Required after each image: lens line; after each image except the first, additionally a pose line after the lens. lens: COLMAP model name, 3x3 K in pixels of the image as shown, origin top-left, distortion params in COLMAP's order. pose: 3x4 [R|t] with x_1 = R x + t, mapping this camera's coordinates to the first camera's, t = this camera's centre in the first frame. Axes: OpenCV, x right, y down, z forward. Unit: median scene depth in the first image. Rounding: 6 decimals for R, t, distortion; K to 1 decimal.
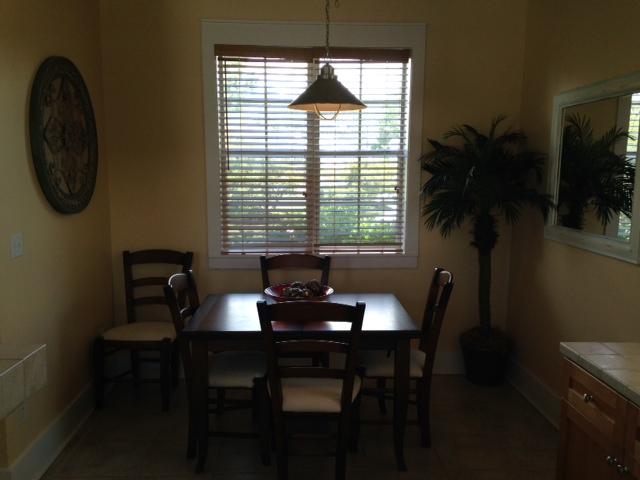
lens RADIAL K [[579.6, 0, 320.0], [0, 579.6, 240.0], [0, 0, 1]] dist [0.142444, -0.165818]
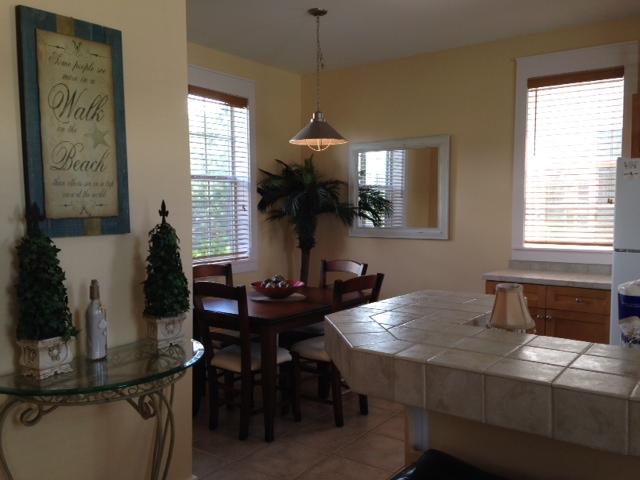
lens RADIAL K [[579.6, 0, 320.0], [0, 579.6, 240.0], [0, 0, 1]] dist [0.142444, -0.165818]
pose [[0.631969, -0.063154, 0.772416, -0.767544], [0.082770, 0.996474, 0.013753, -0.021645], [-0.770561, 0.055242, 0.634968, 0.084951]]
